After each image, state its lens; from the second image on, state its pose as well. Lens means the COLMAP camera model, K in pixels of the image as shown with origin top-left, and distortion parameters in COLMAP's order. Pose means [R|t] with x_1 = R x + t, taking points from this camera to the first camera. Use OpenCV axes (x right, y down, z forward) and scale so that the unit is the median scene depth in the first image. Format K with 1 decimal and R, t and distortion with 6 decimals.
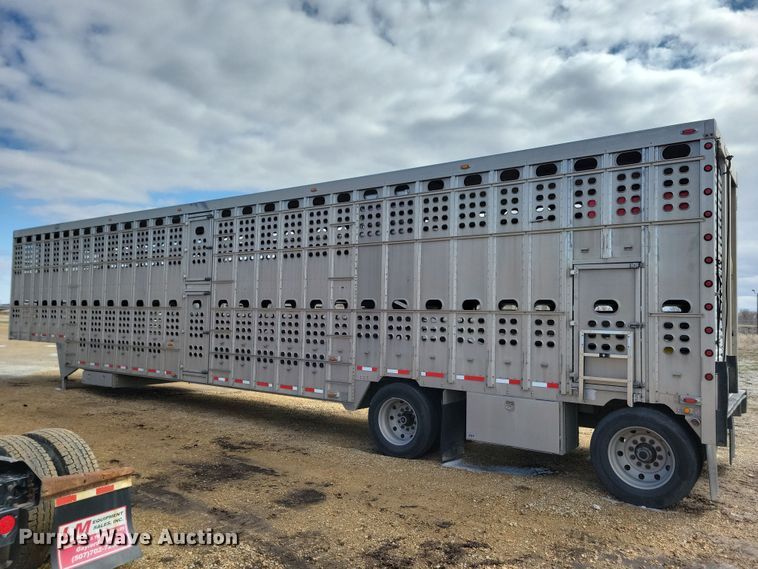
lens RADIAL K [[575.7, 0, 379.0], [0, 575.7, 284.5], [0, 0, 1]] dist [0.031090, -0.009865]
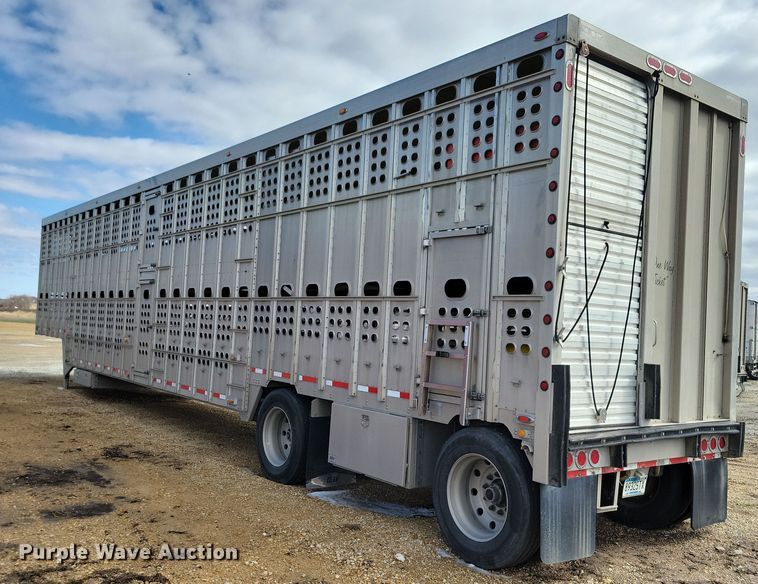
lens RADIAL K [[708.0, 0, 379.0], [0, 708.0, 292.0], [0, 0, 1]] dist [0.018881, 0.003736]
pose [[0.962658, 0.011534, -0.270476, 0.510332], [-0.011229, 0.999933, 0.002673, 0.038879], [0.270489, 0.000464, 0.962723, 0.109275]]
